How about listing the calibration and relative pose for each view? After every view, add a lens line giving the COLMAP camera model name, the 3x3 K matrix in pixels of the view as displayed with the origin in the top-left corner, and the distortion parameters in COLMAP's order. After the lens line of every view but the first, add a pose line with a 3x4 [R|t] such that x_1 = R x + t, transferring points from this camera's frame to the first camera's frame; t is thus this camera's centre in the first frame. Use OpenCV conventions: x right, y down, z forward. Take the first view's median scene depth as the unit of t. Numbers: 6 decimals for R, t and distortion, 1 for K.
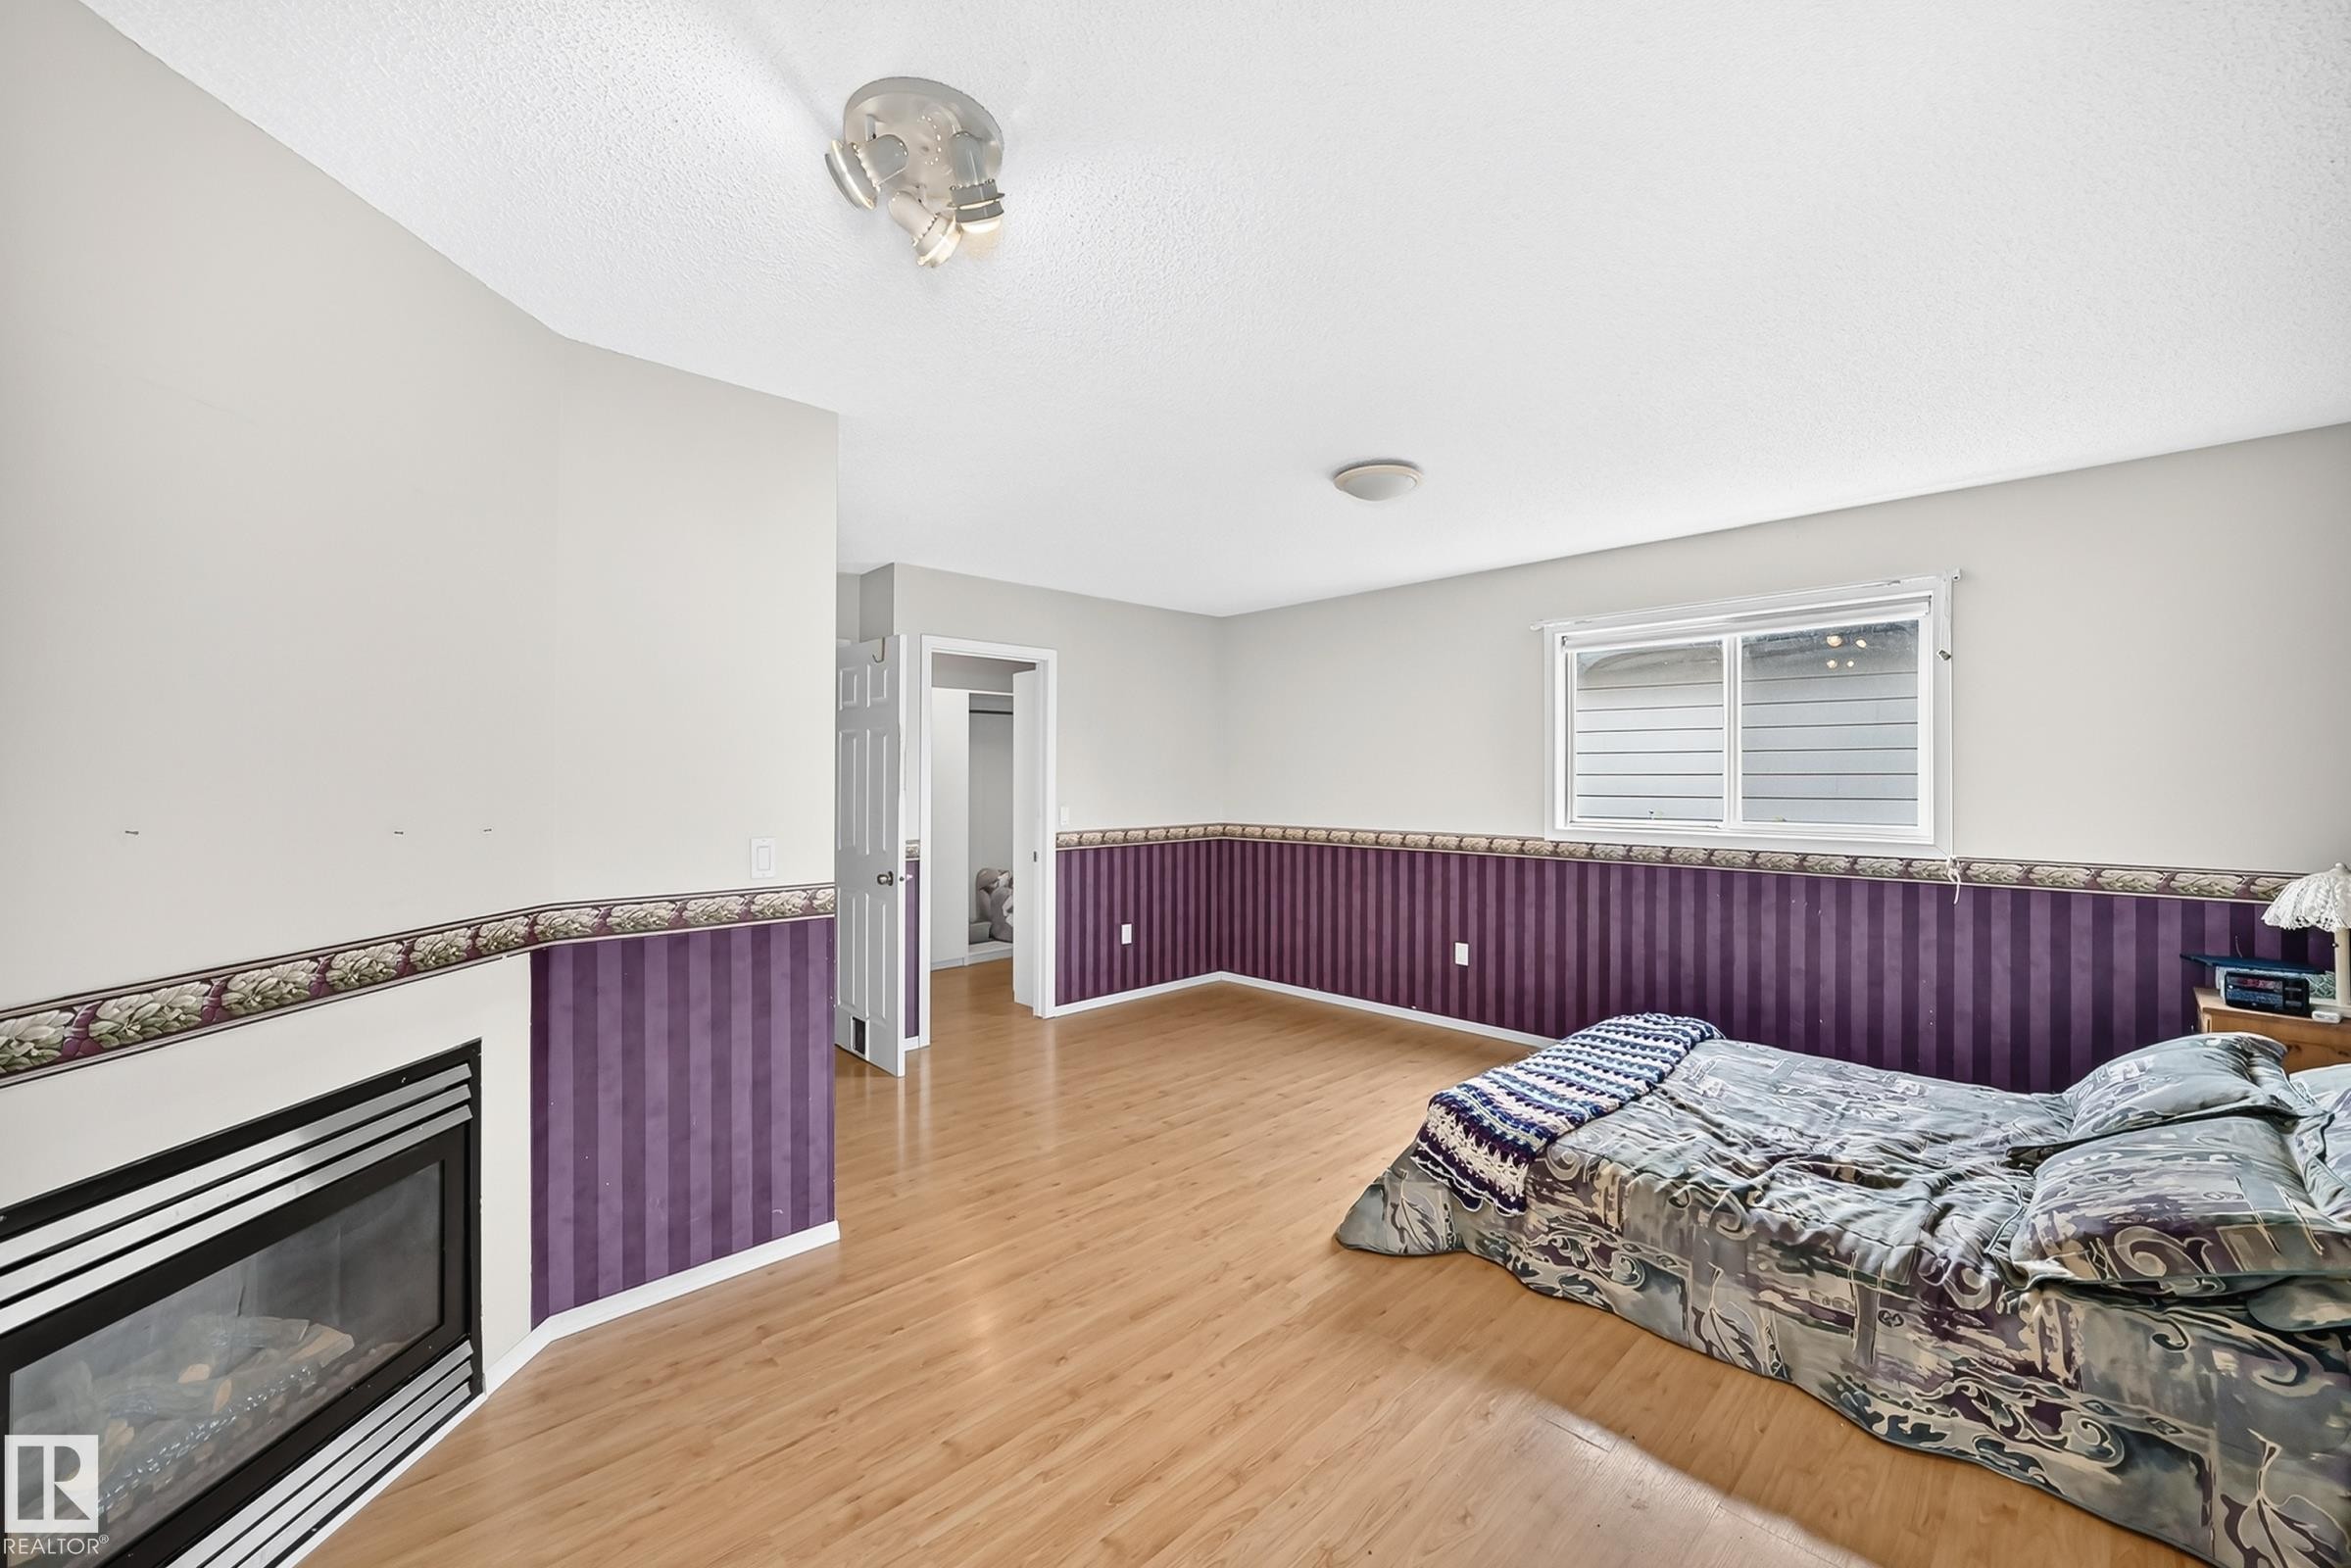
lens RADIAL K [[897.1, 0, 1175.5], [0, 897.1, 784.0], [0, 0, 1]] dist [-0.000252, 0.000291]
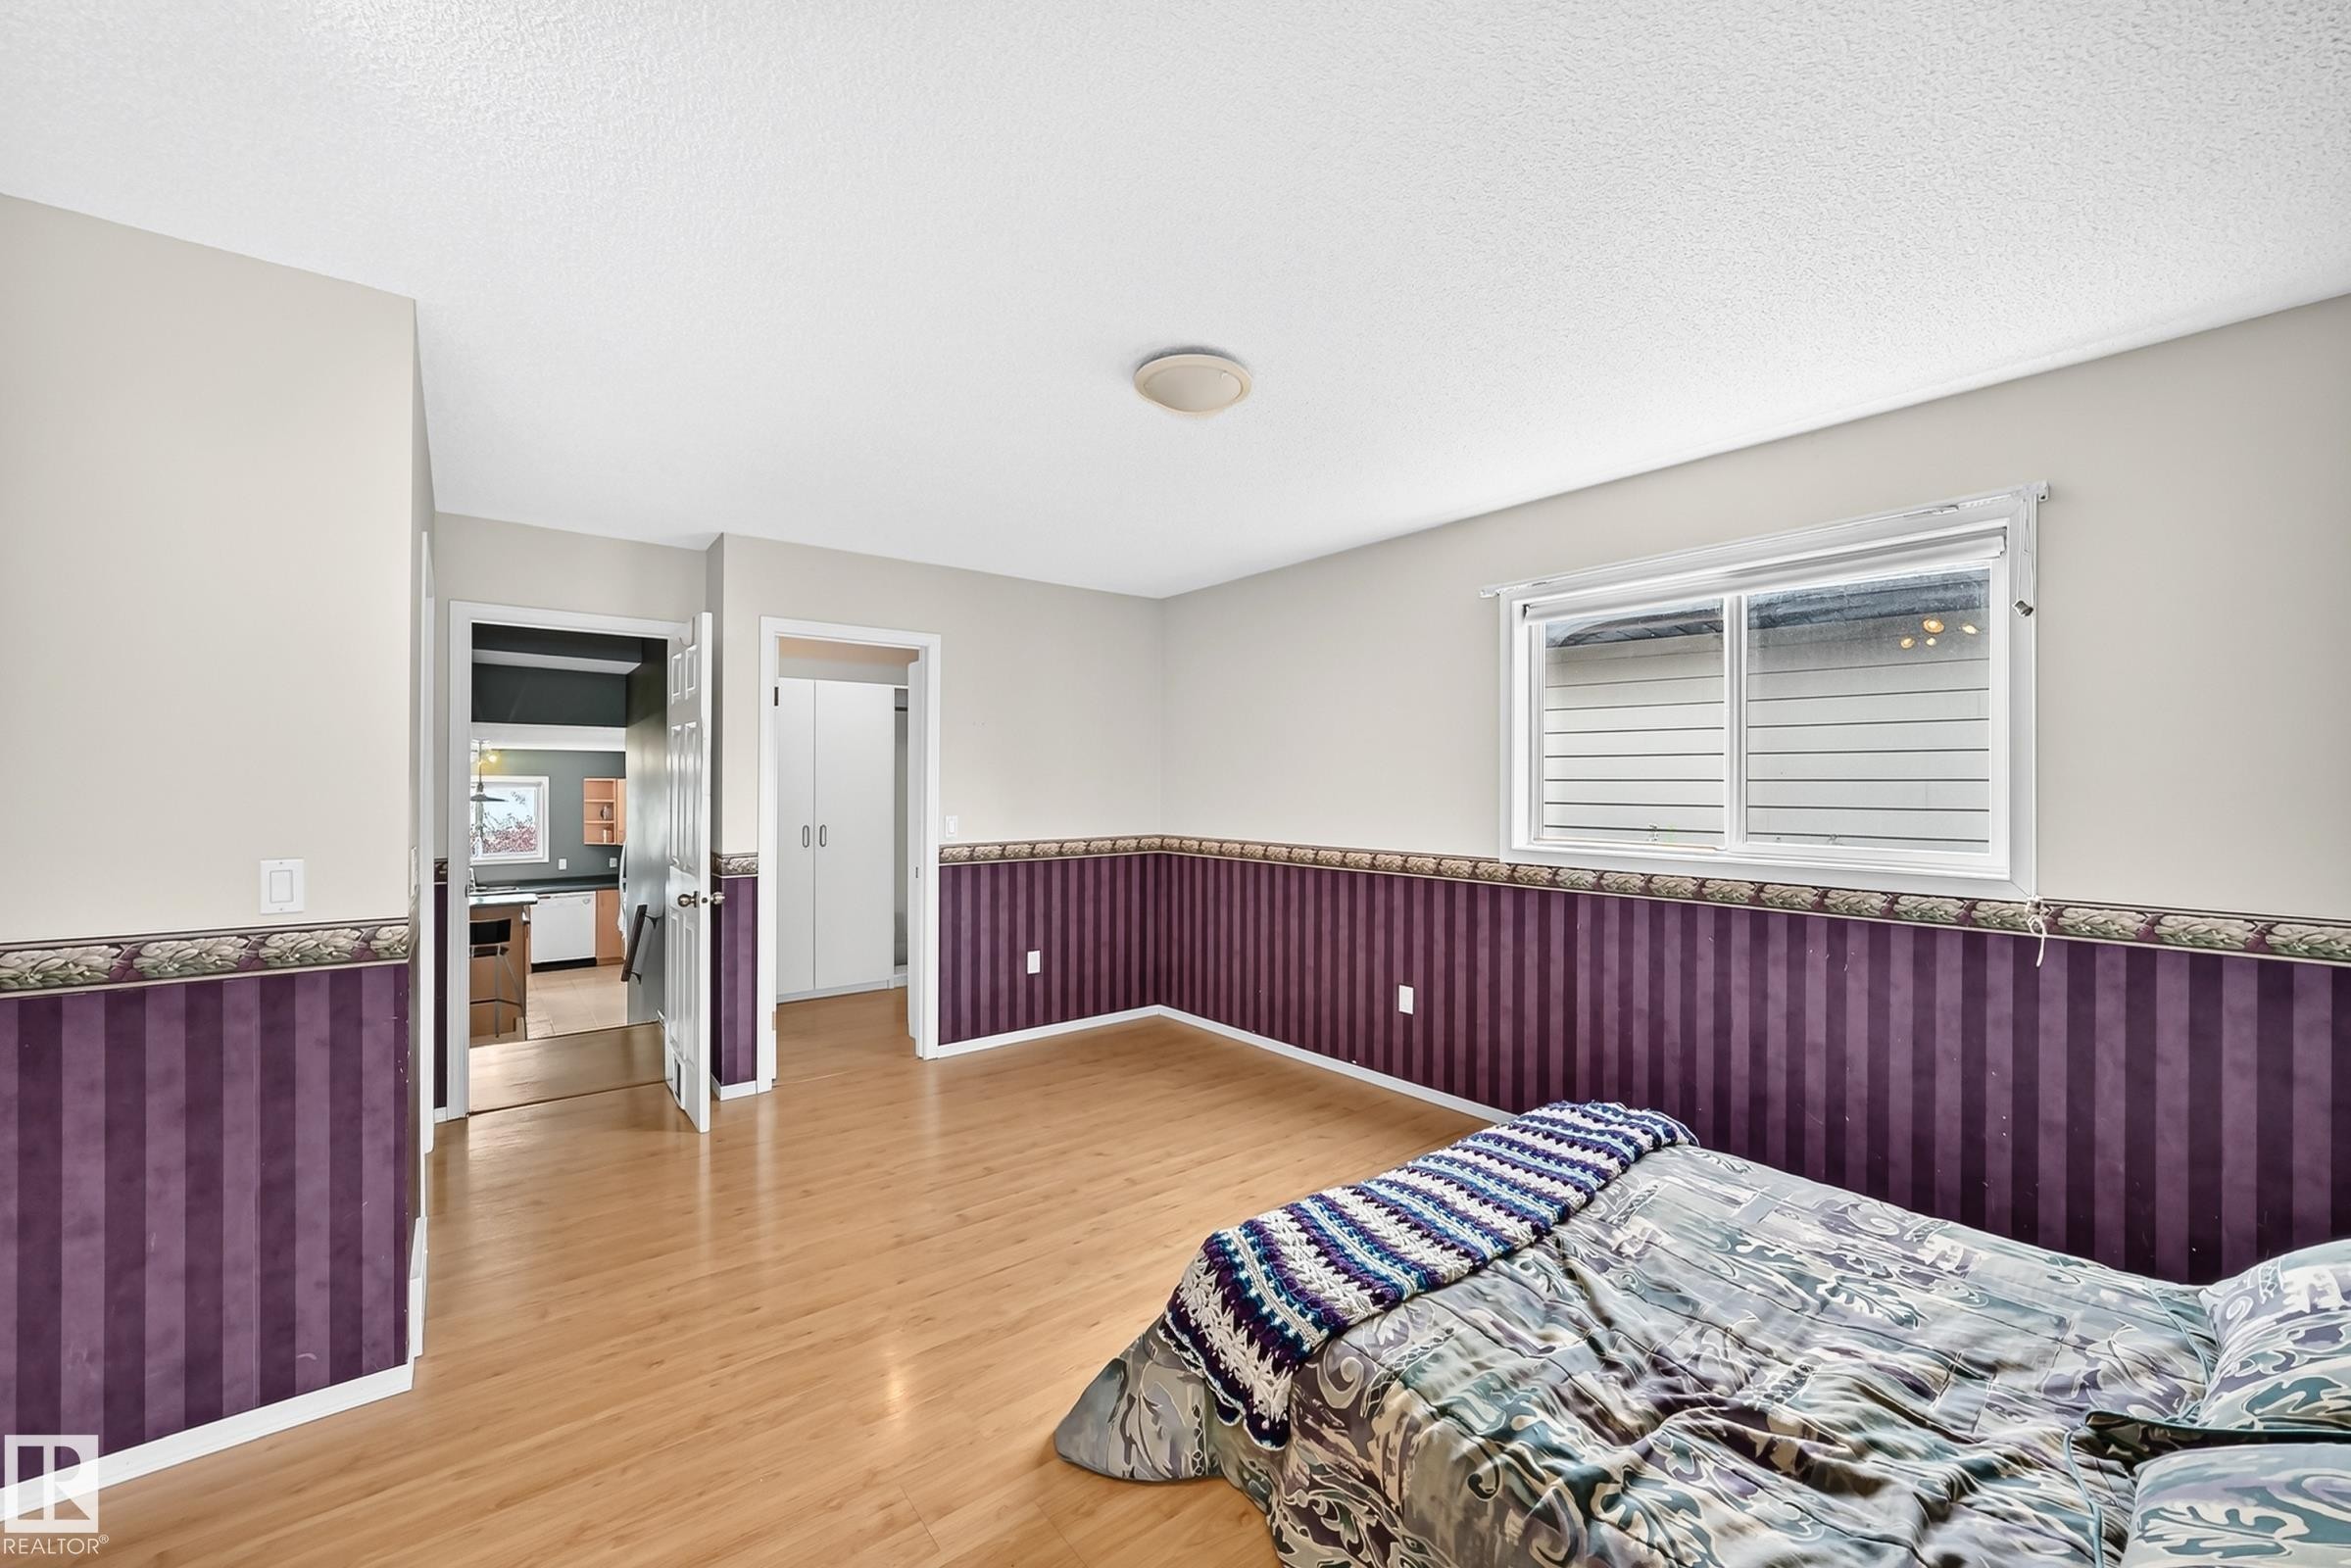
lens RADIAL K [[890.8, 0, 1174.2], [0, 890.8, 790.3], [0, 0, 1]] dist [-0.006689, 0.002856]
pose [[0.995466, 0.003794, -0.095039, 0.302920], [-0.003779, 0.999993, 0.000341, 0.000065], [0.095040, 0.000020, 0.995473, 0.286370]]
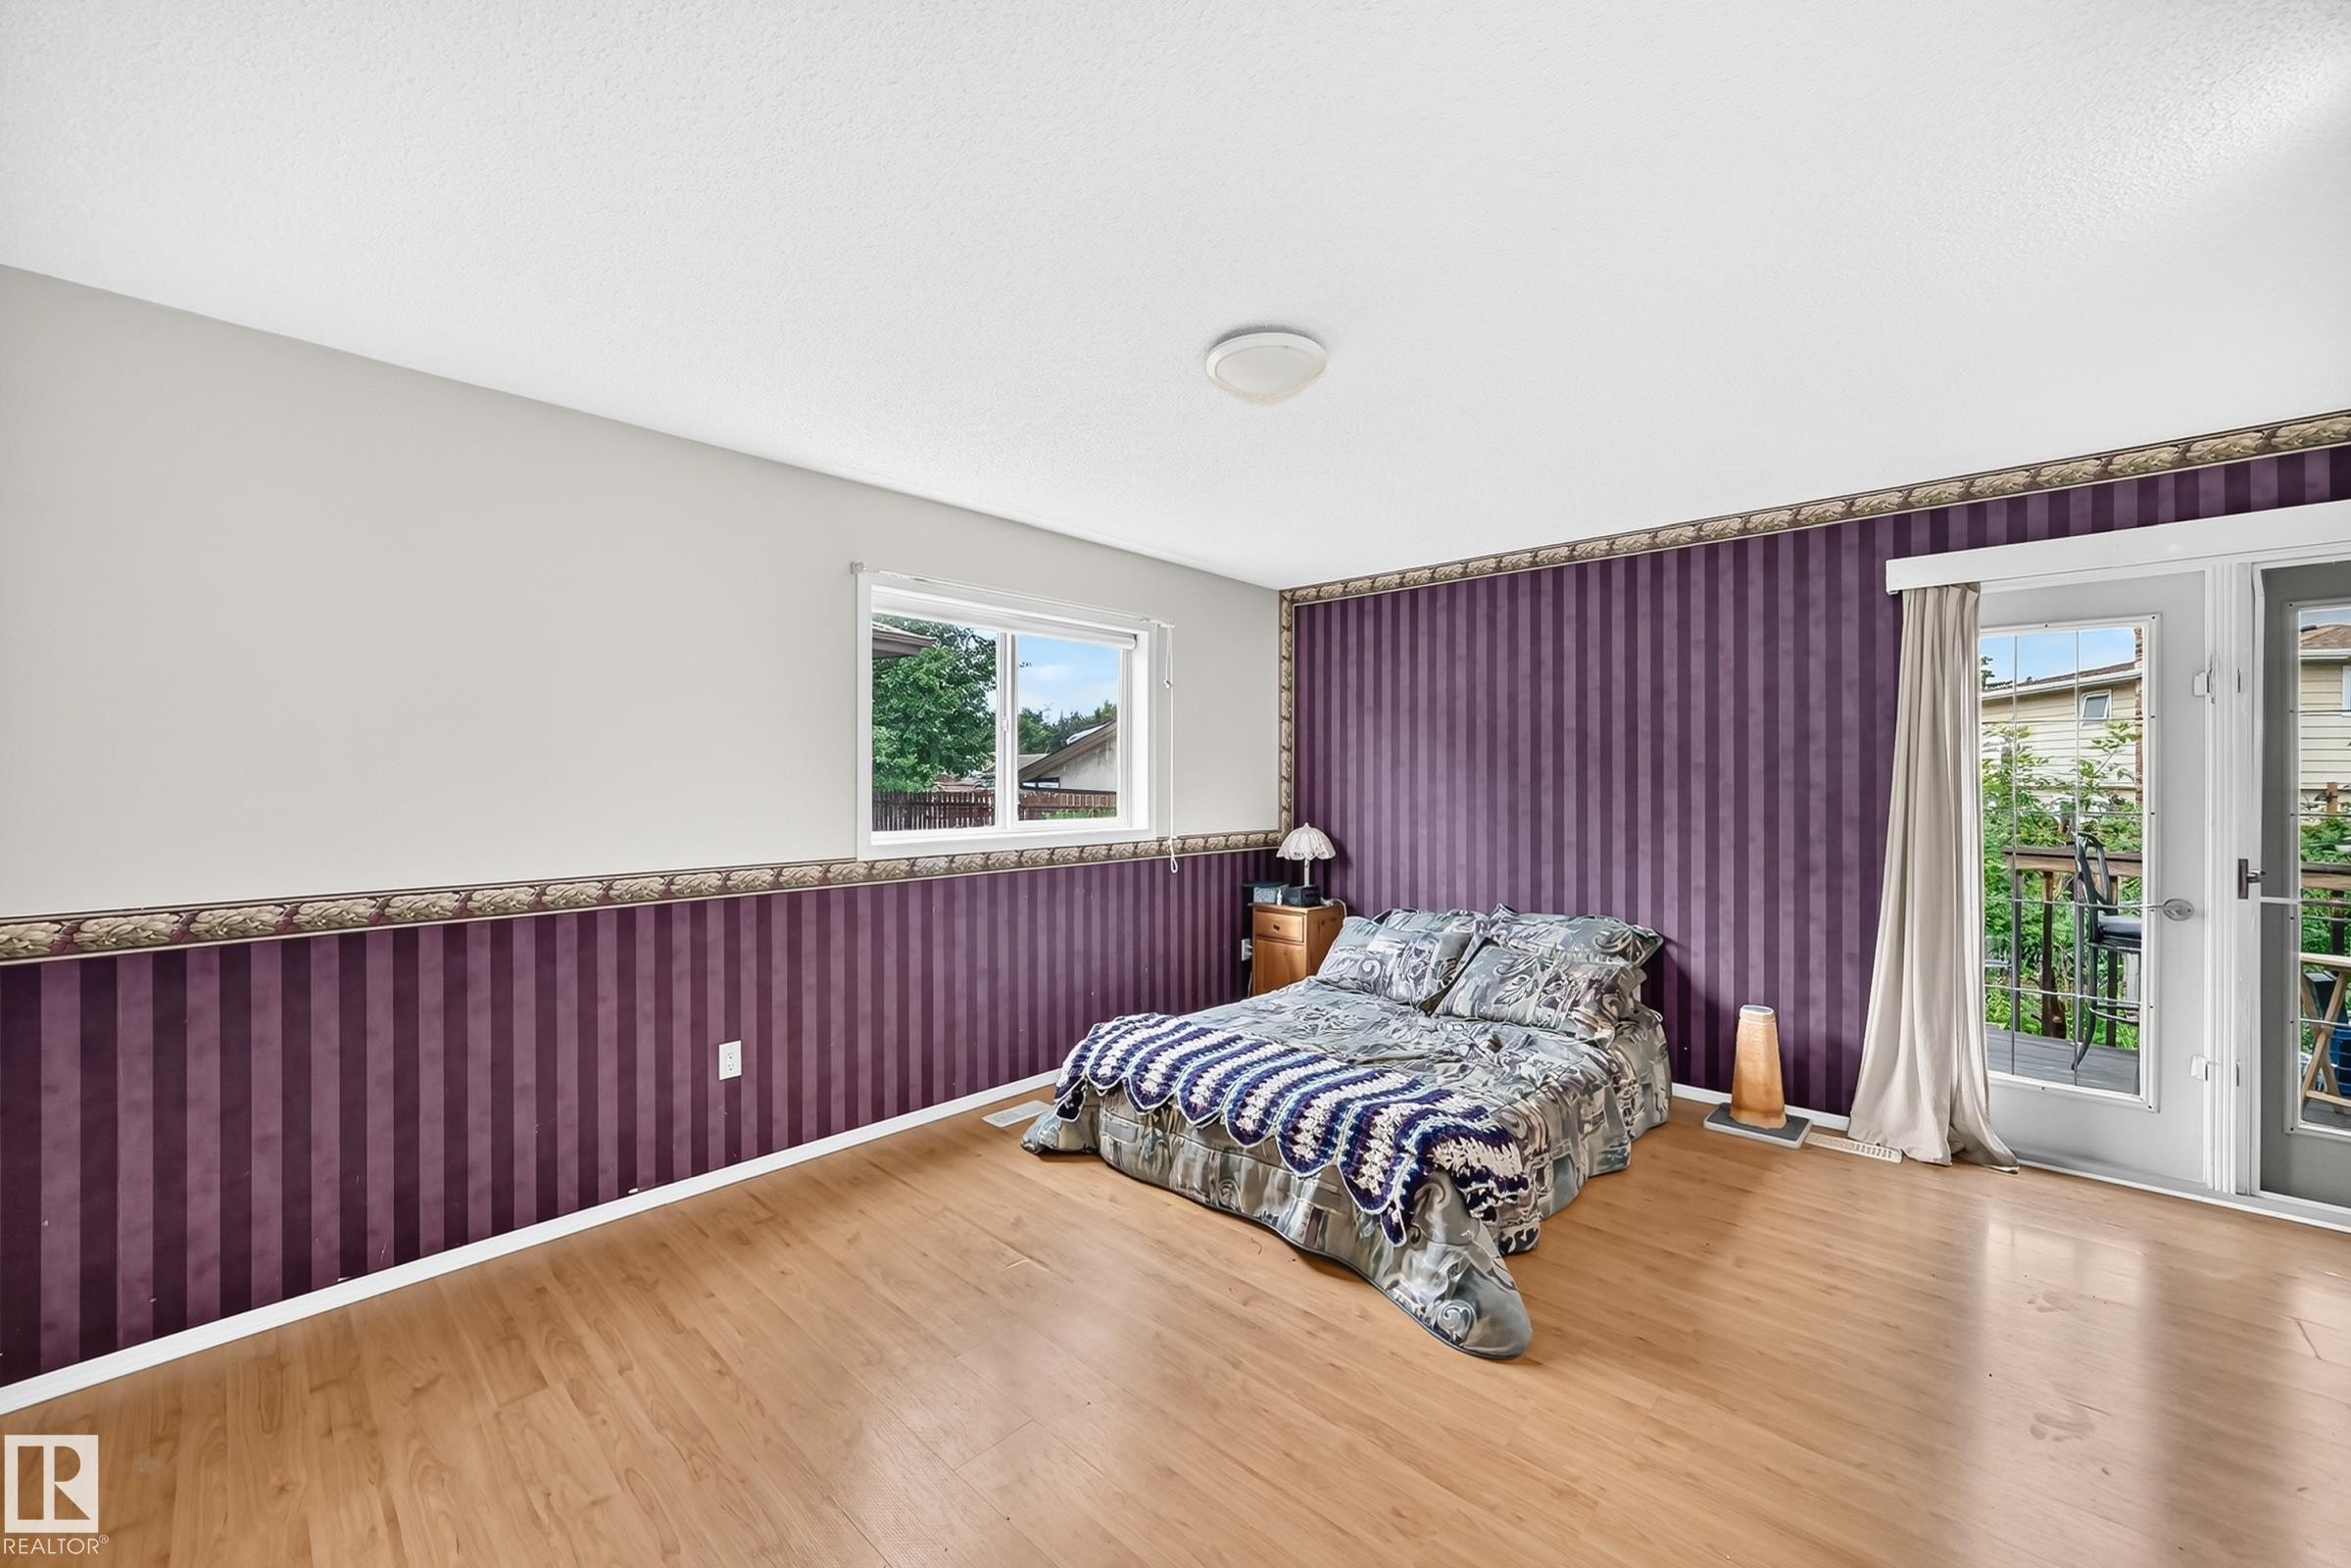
lens RADIAL K [[935.7, 0, 1183.9], [0, 935.7, 780.2], [0, 0, 1]] dist [0.000772, 0.000130]
pose [[-0.042865, -0.001183, 0.999080, -0.554499], [0.008745, 0.999961, 0.001559, -0.003318], [-0.999043, 0.008803, -0.042853, 1.164642]]
